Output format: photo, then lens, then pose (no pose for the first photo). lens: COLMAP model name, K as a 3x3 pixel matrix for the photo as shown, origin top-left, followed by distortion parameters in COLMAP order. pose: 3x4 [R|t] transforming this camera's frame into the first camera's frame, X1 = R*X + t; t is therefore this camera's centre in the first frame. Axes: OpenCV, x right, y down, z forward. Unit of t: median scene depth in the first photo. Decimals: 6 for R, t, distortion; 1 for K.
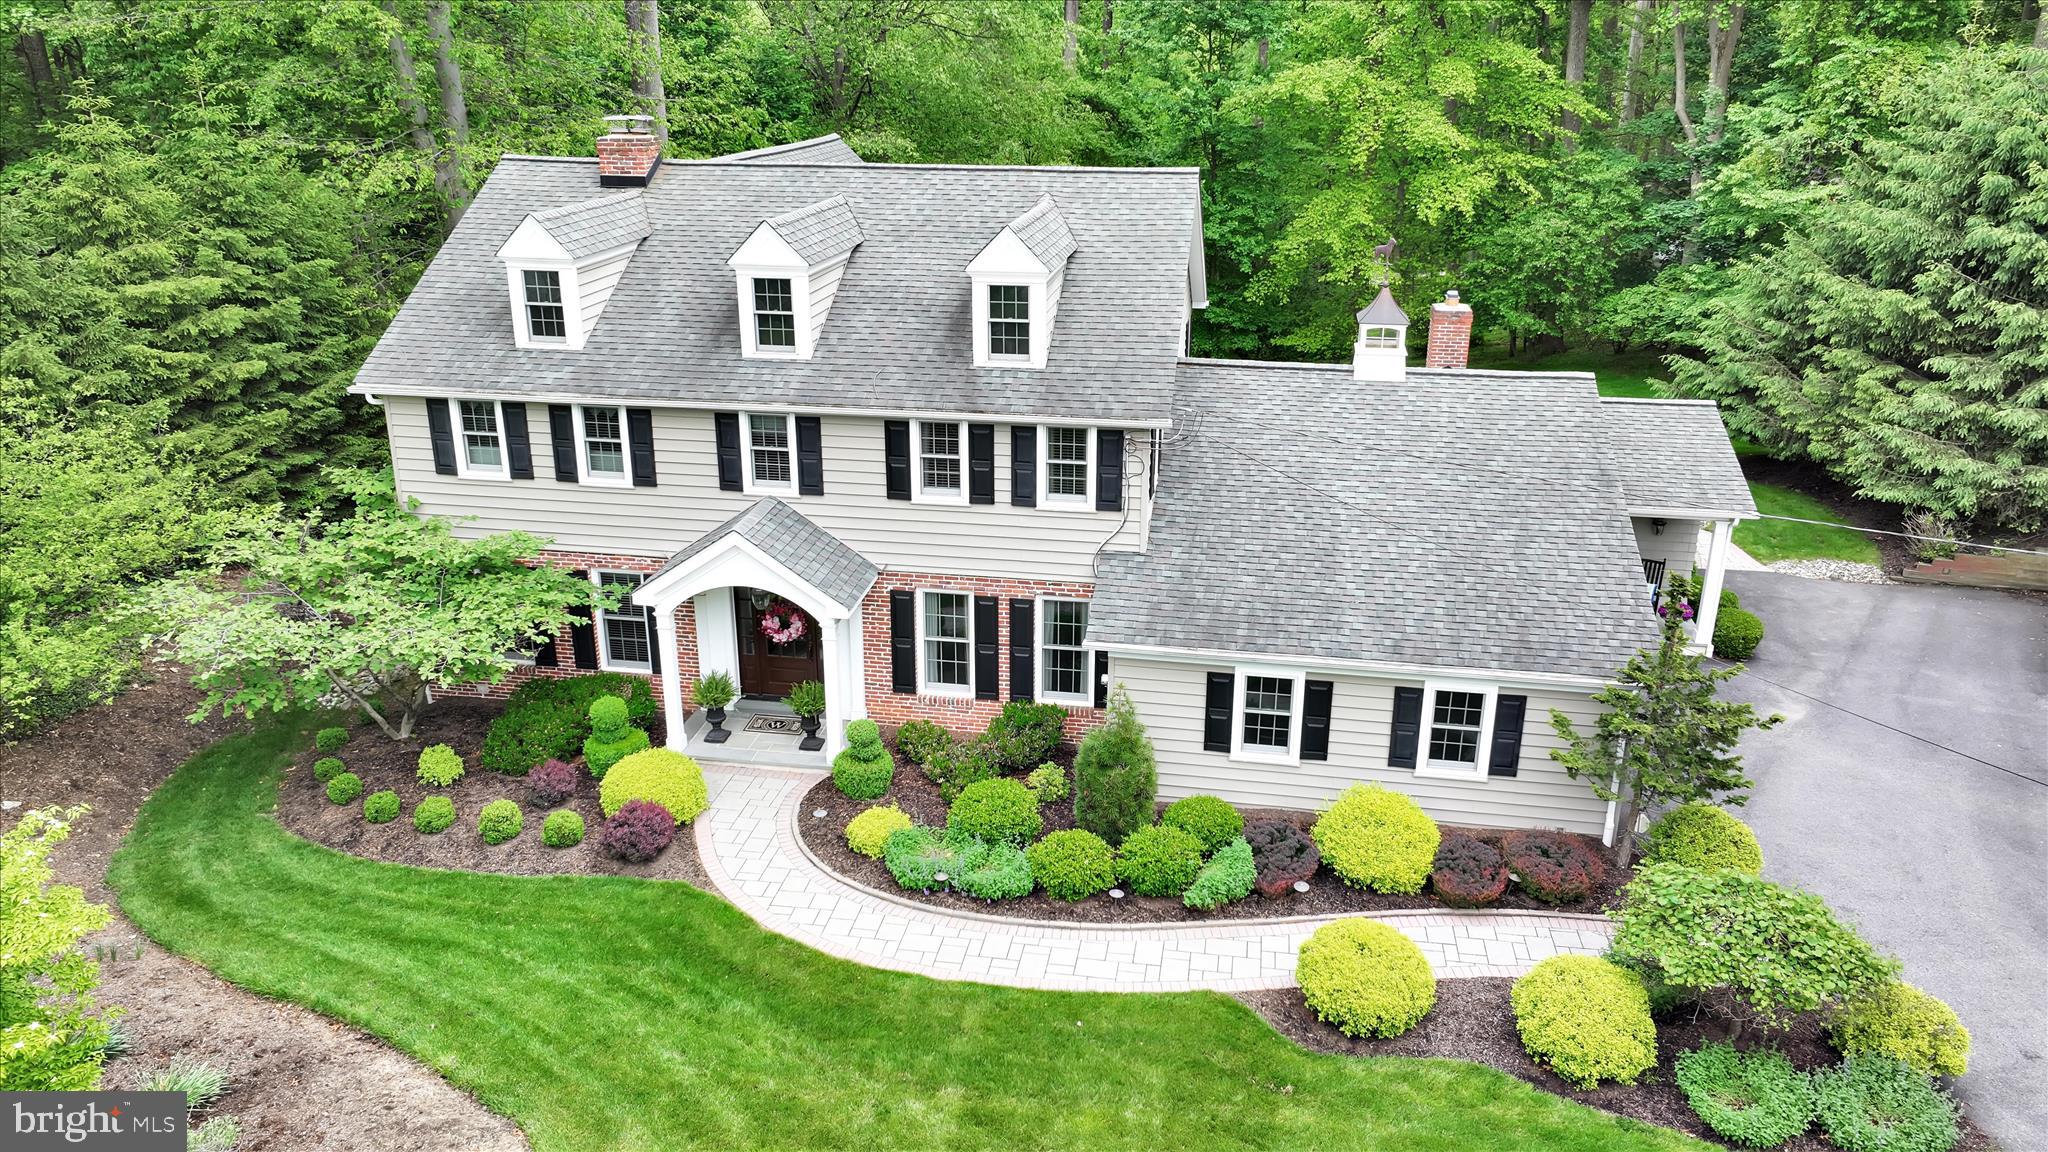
lens RADIAL K [[1429.4, 0, 1029.5], [0, 1429.4, 573.0], [0, 0, 1]] dist [0.020926, 0.001377]
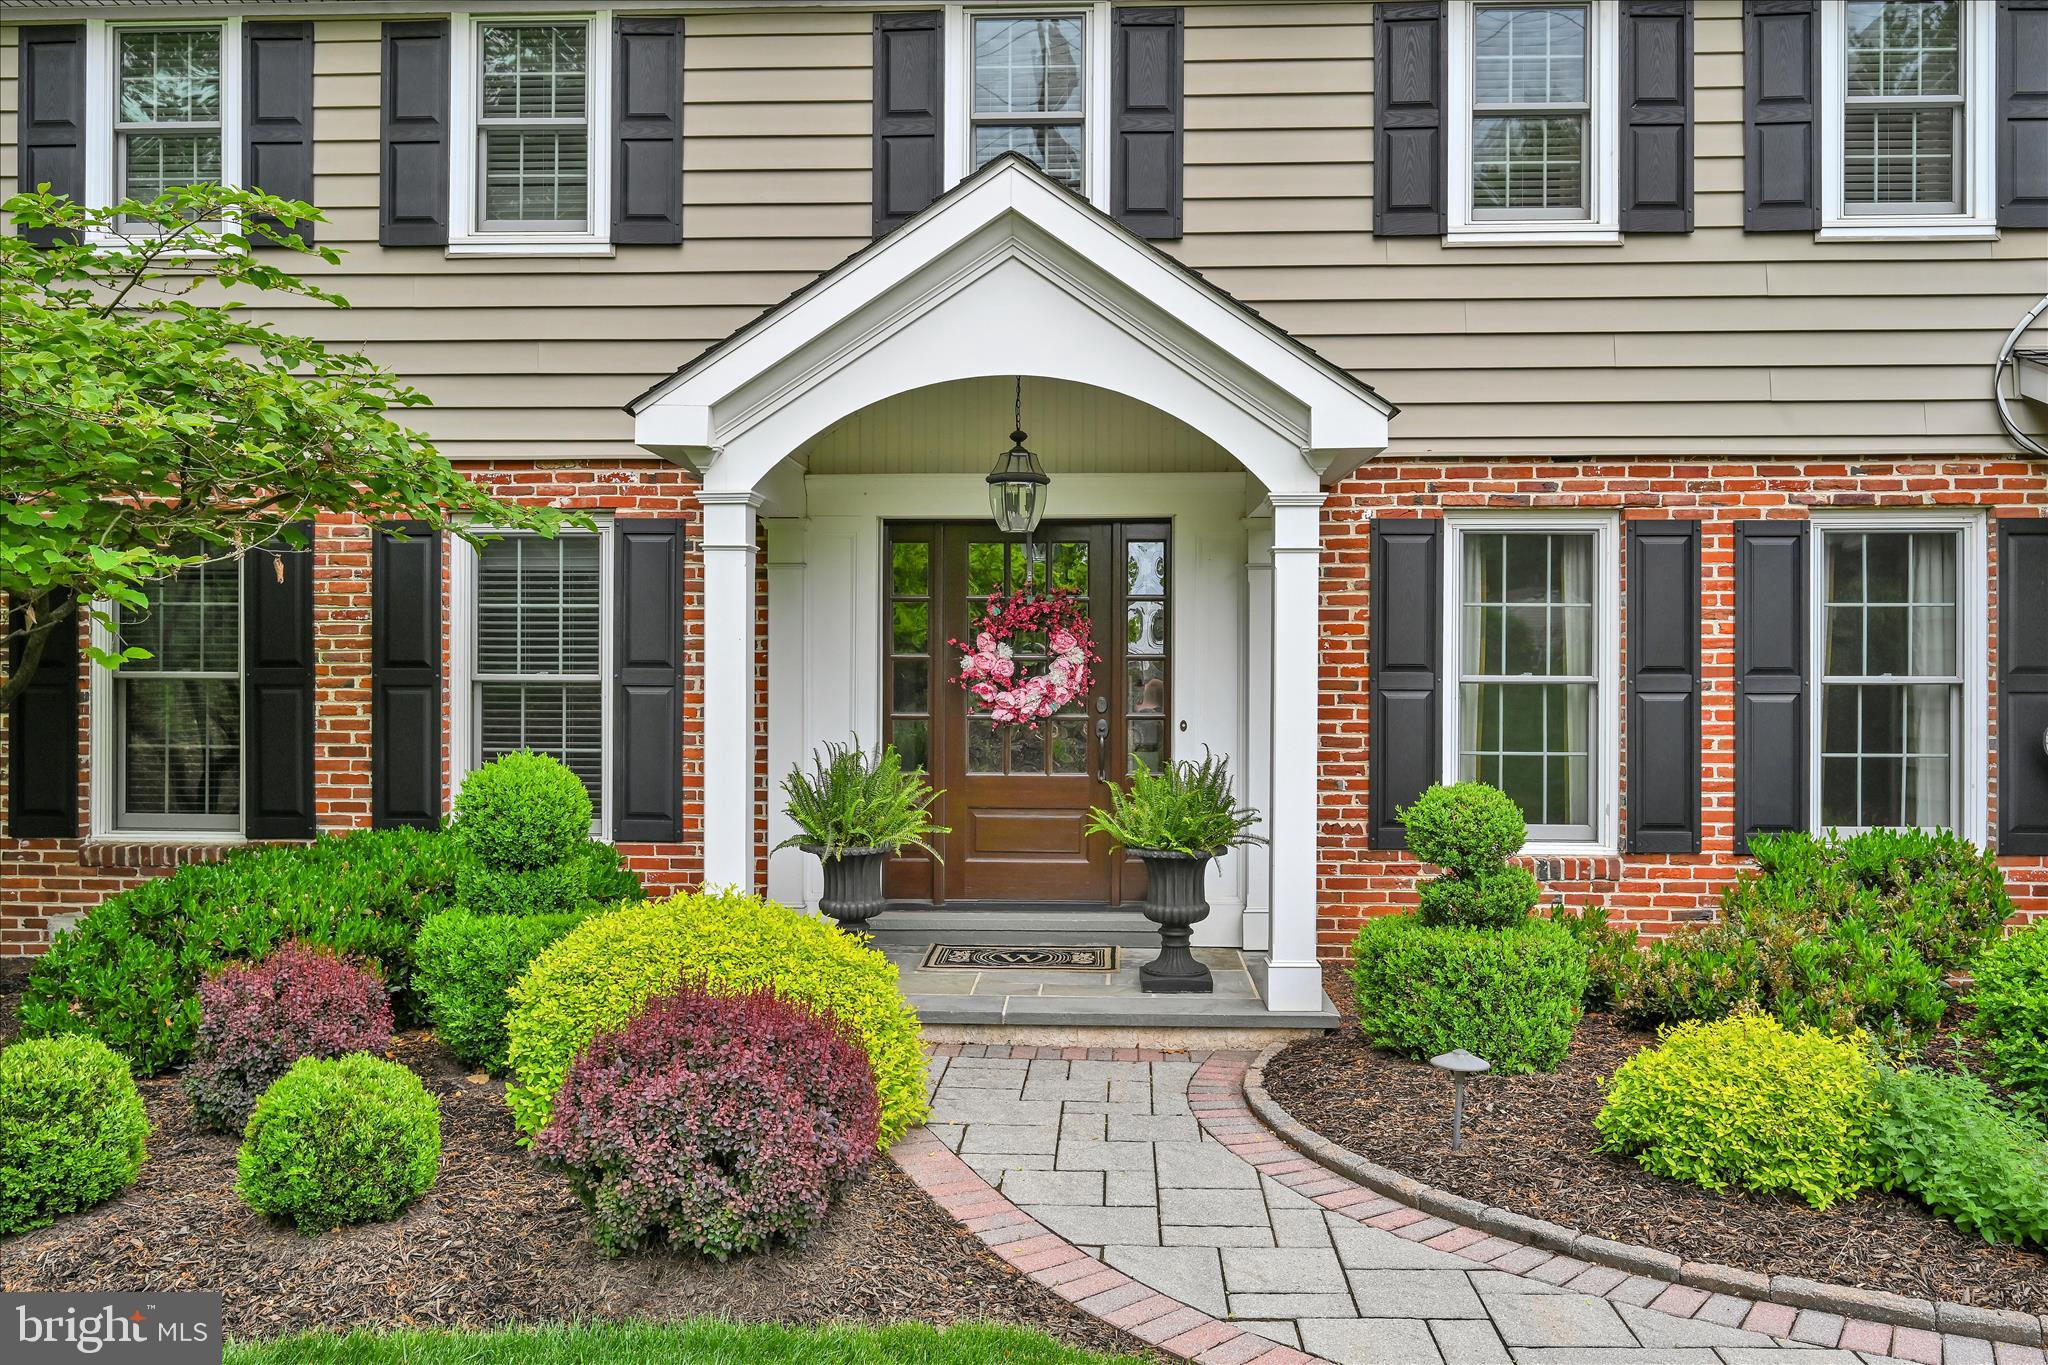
lens RADIAL K [[1688.2, 0, 1036.1], [0, 1688.2, 666.3], [0, 0, 1]] dist [0.000889, -0.002890]
pose [[0.993232, 0.000887, 0.116145, -0.228126], [0.039039, 0.939245, -0.341019, 0.182351], [-0.109391, 0.343245, 0.932854, 0.660333]]
